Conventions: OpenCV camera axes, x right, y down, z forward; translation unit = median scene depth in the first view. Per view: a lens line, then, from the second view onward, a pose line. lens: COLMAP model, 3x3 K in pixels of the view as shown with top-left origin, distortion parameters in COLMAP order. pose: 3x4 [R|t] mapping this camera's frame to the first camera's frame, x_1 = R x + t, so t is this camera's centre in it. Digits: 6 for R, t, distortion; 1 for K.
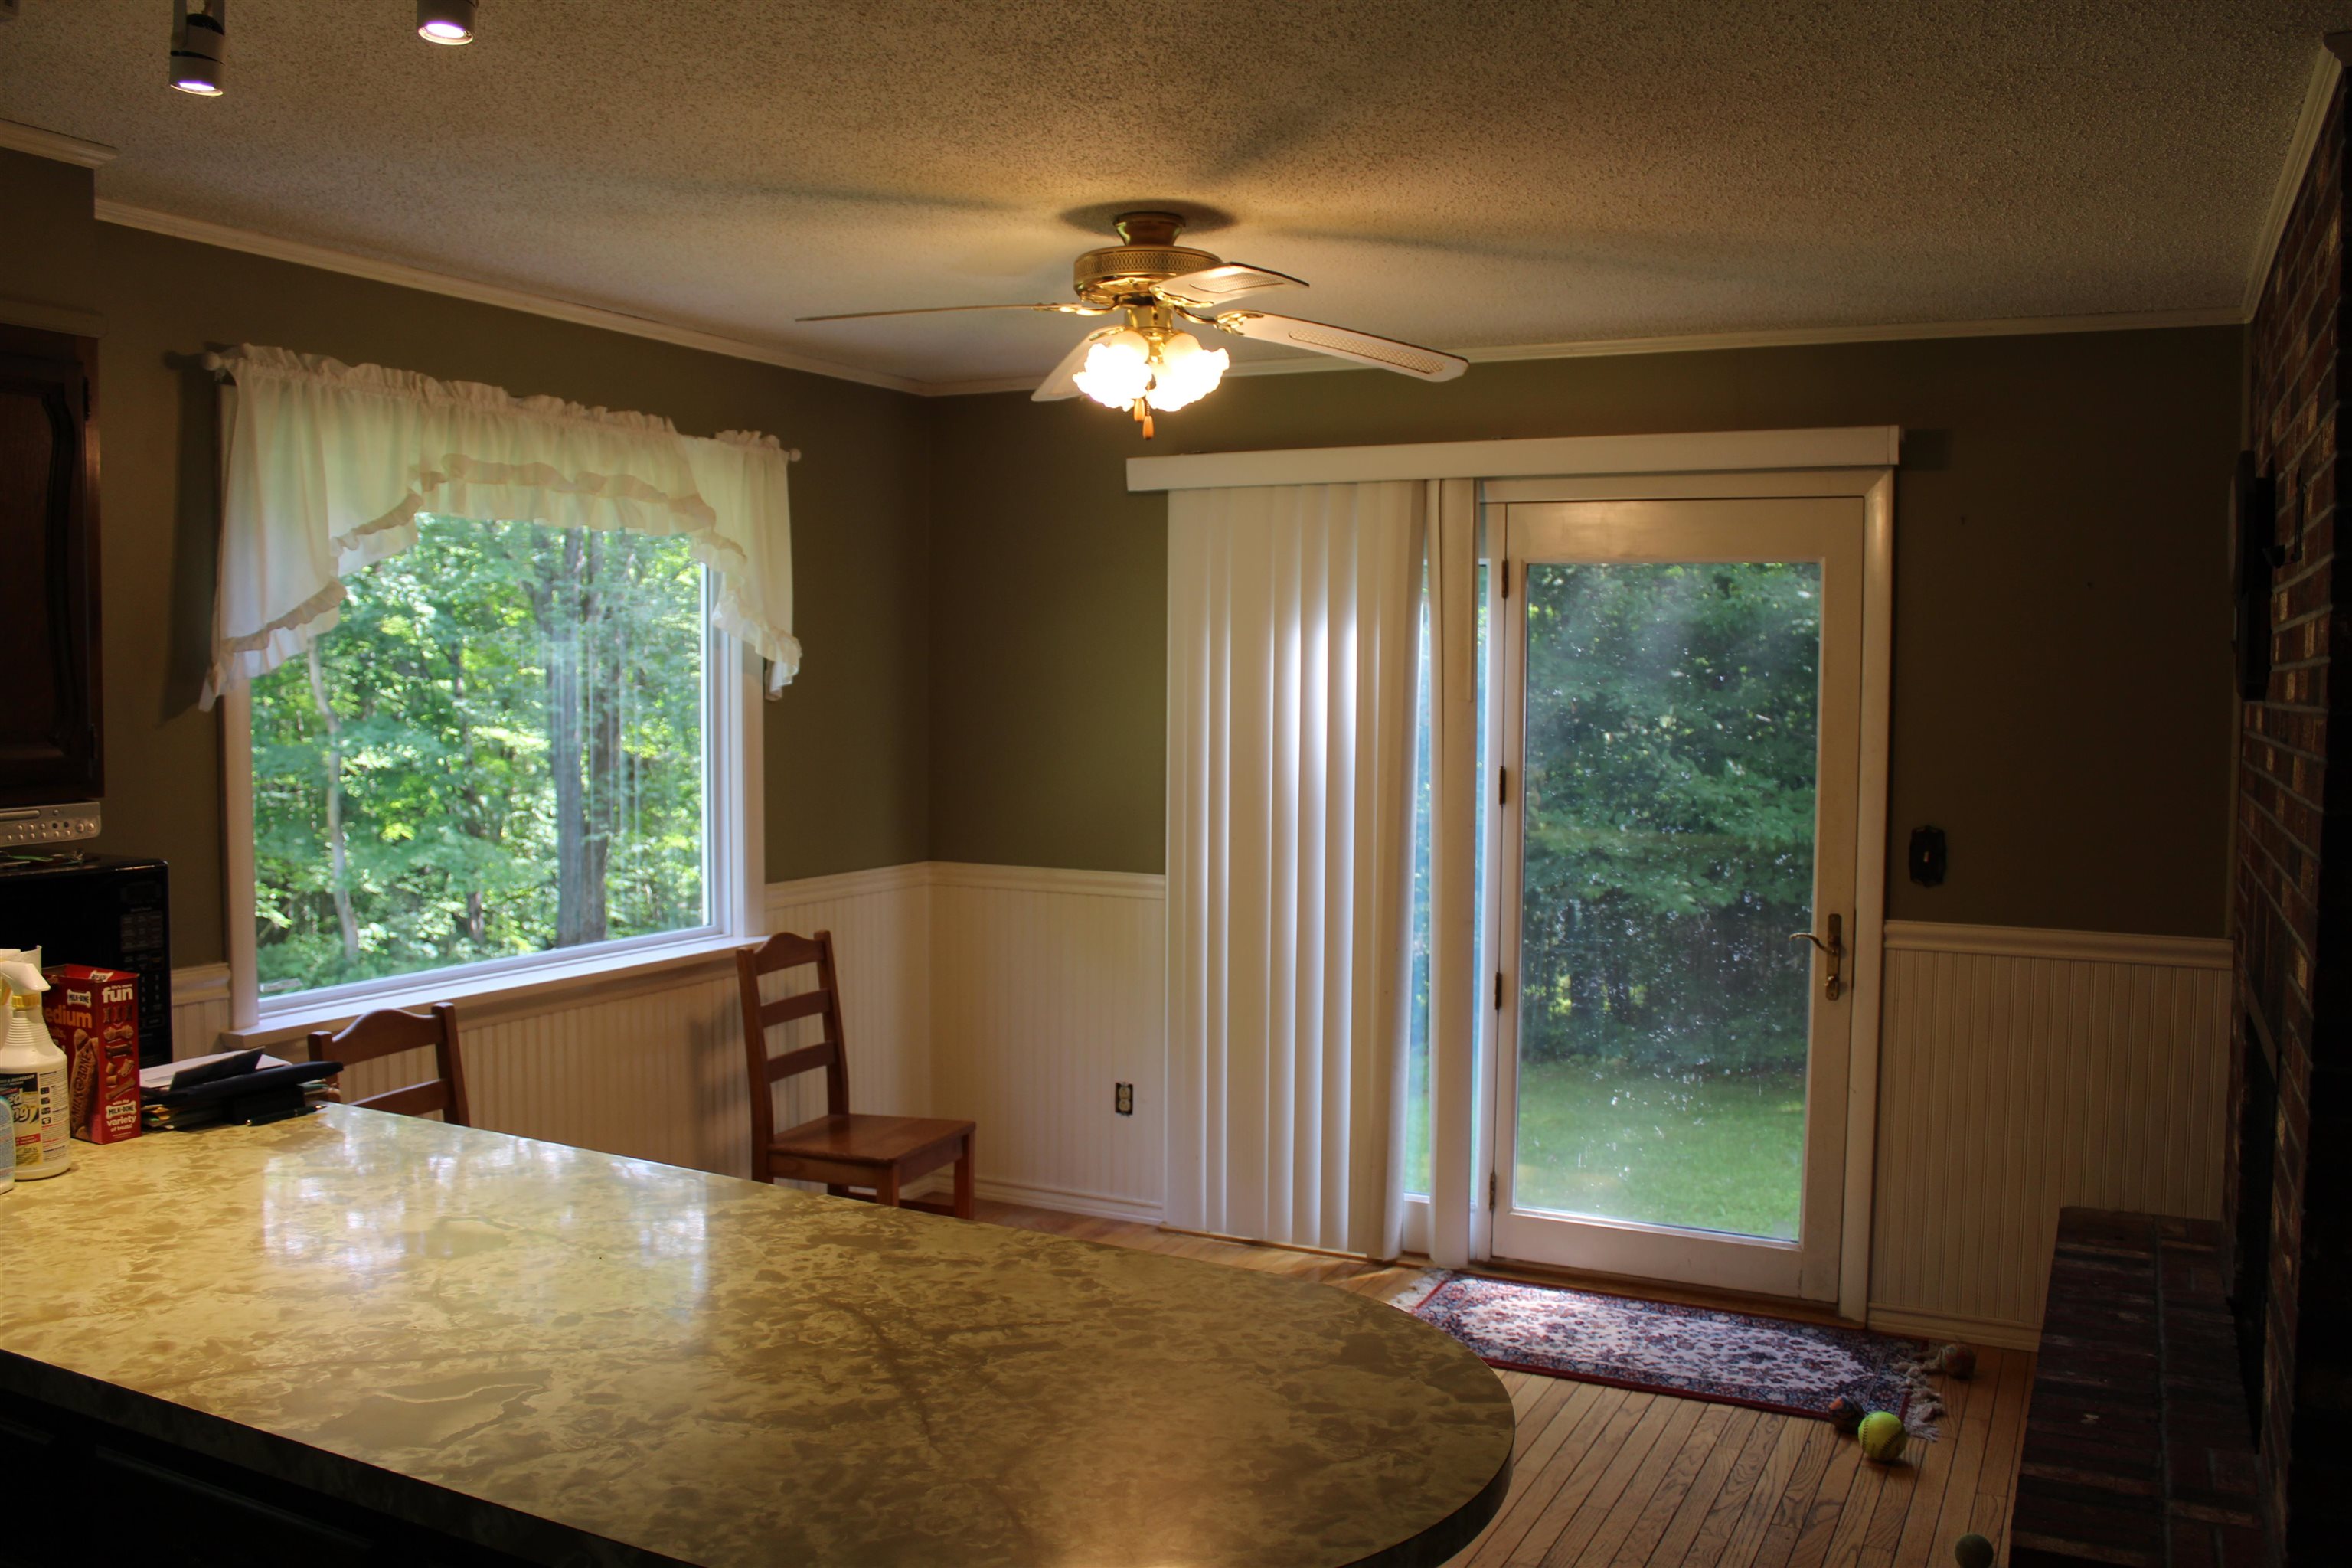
lens RADIAL K [[1945.8, 0, 1172.3], [0, 1945.8, 795.9], [0, 0, 1]] dist [-0.161450, 0.145238]
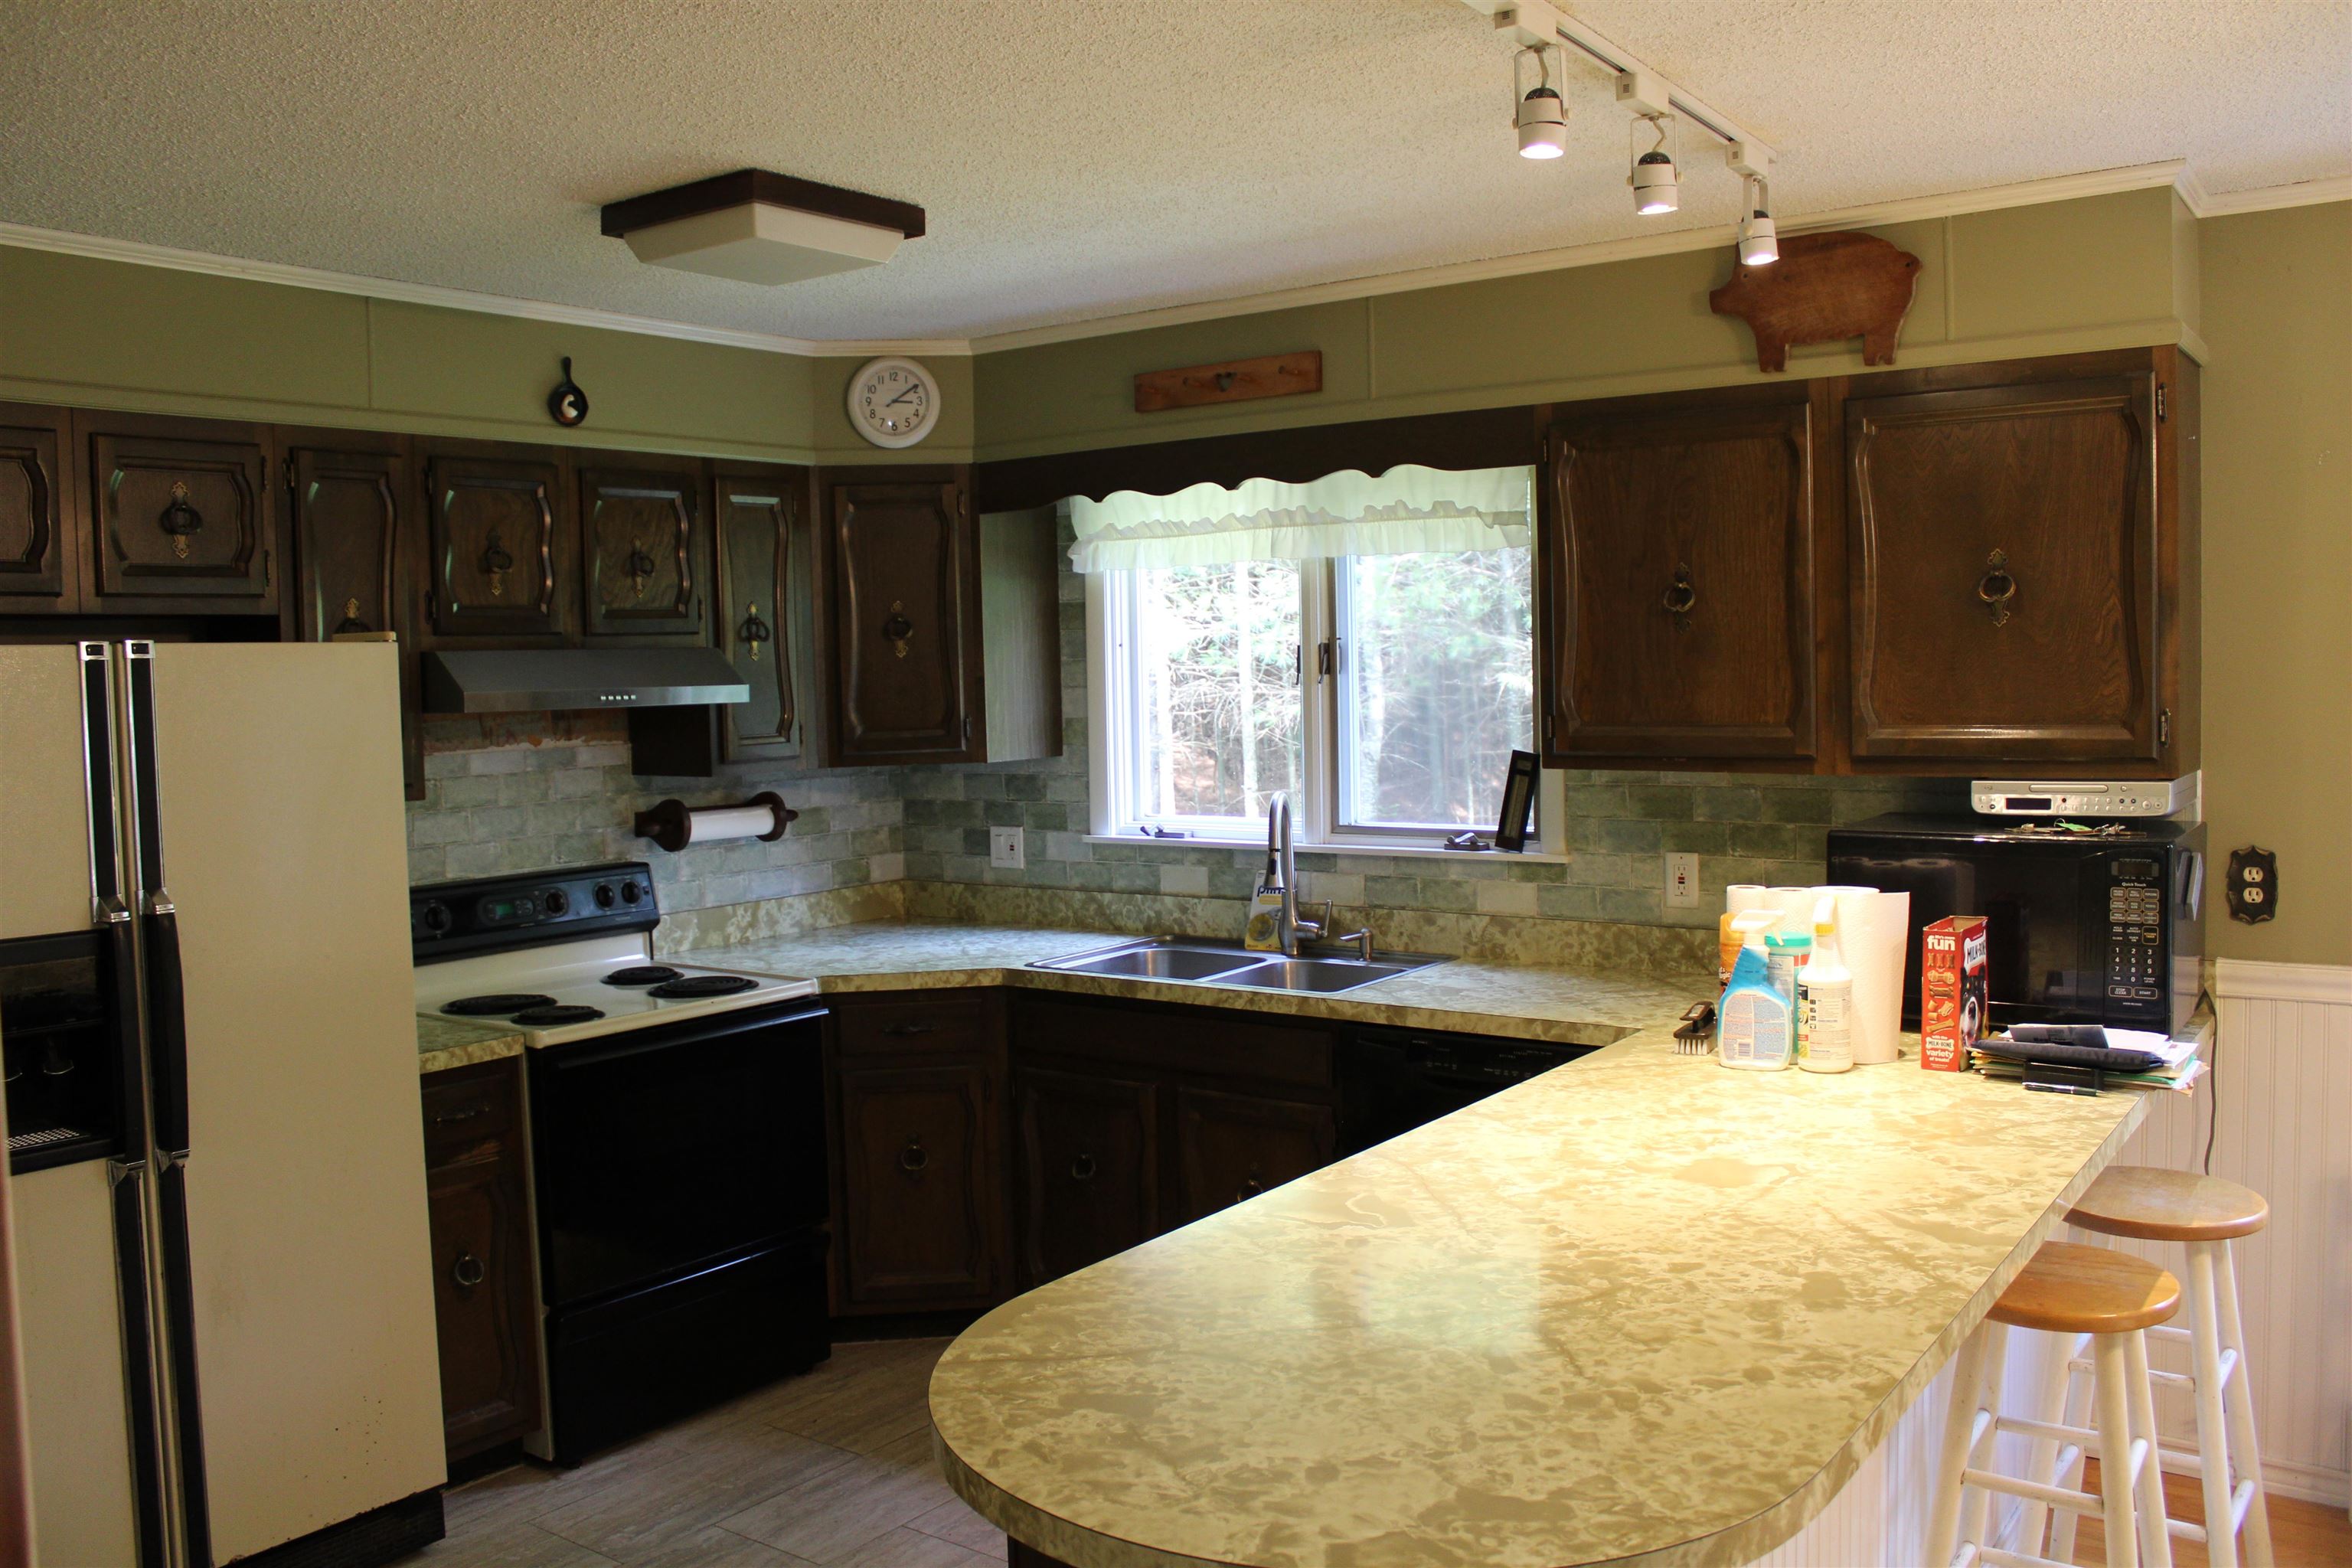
lens RADIAL K [[1945.8, 0, 1172.3], [0, 1945.8, 795.9], [0, 0, 1]] dist [-0.161450, 0.145238]
pose [[-0.158299, 0.059292, -0.985609, 0.482881], [-0.041824, 0.996897, 0.066689, -0.031297], [0.986505, 0.051779, -0.155328, 0.523250]]
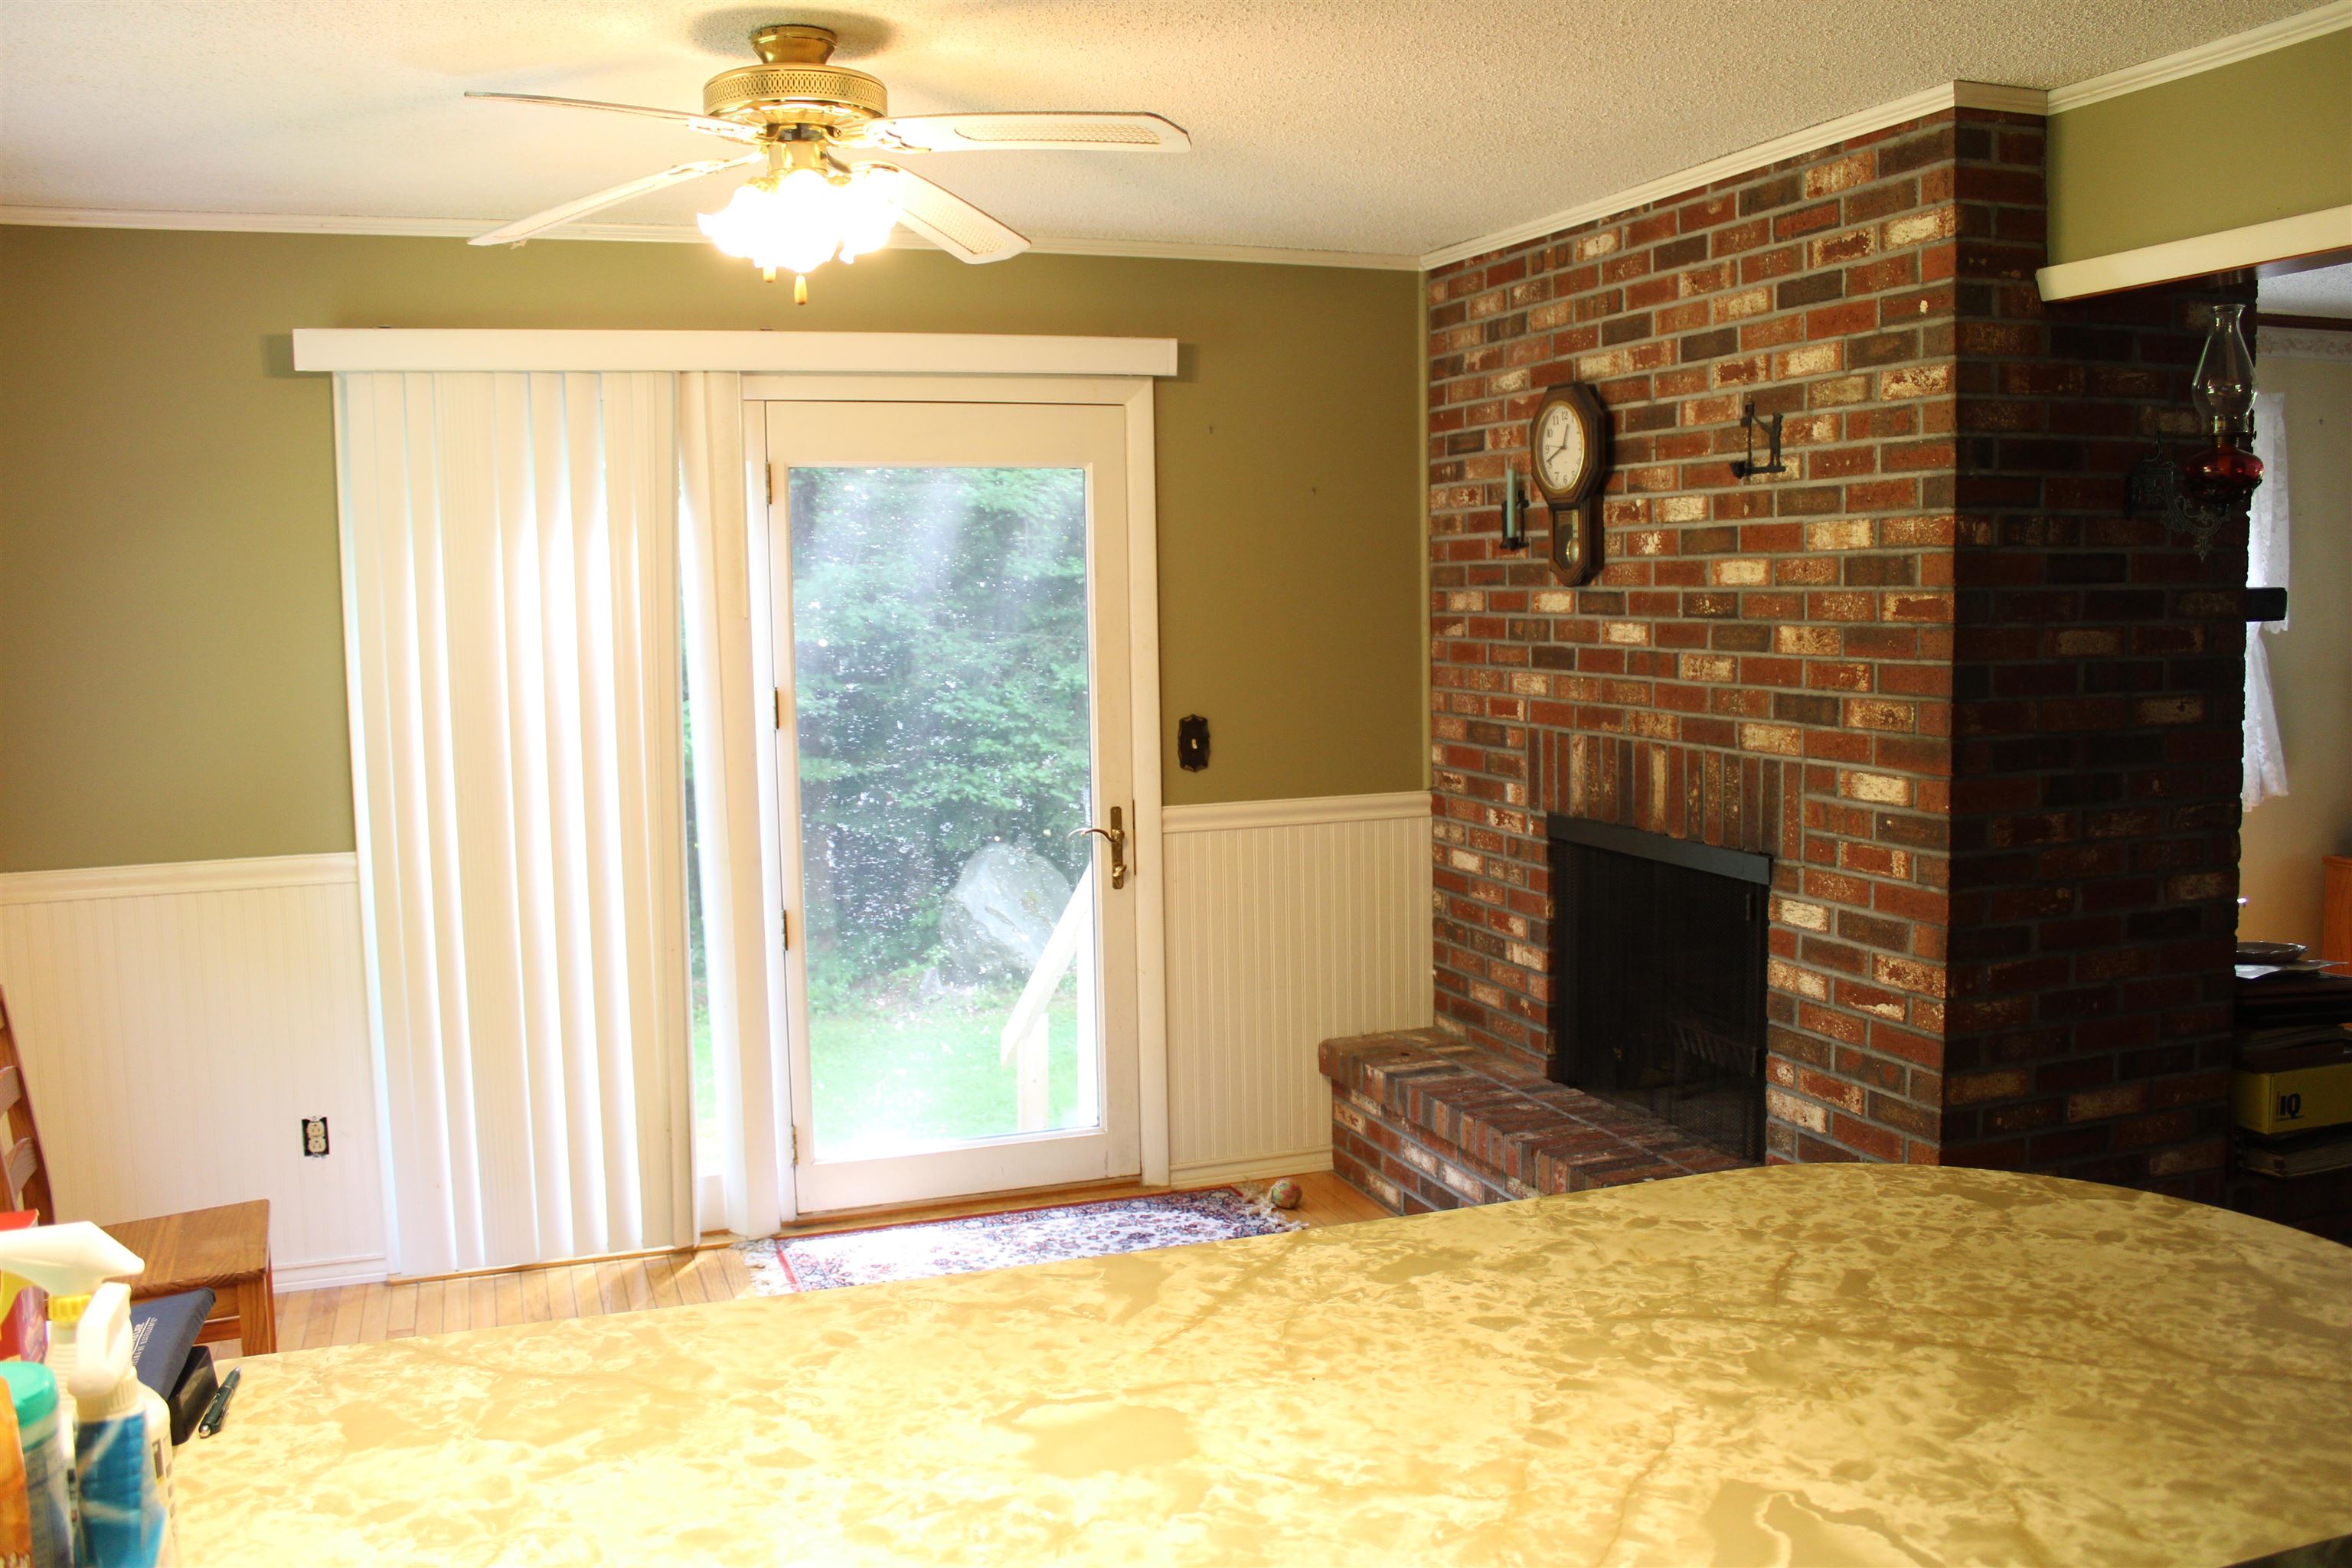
lens RADIAL K [[1945.8, 0, 1172.3], [0, 1945.8, 795.9], [0, 0, 1]] dist [-0.161450, 0.145238]
pose [[0.680343, -0.099062, 0.726168, -0.517903], [0.068878, 0.995080, 0.071215, -0.022424], [-0.729650, 0.001566, 0.683819, 0.325798]]
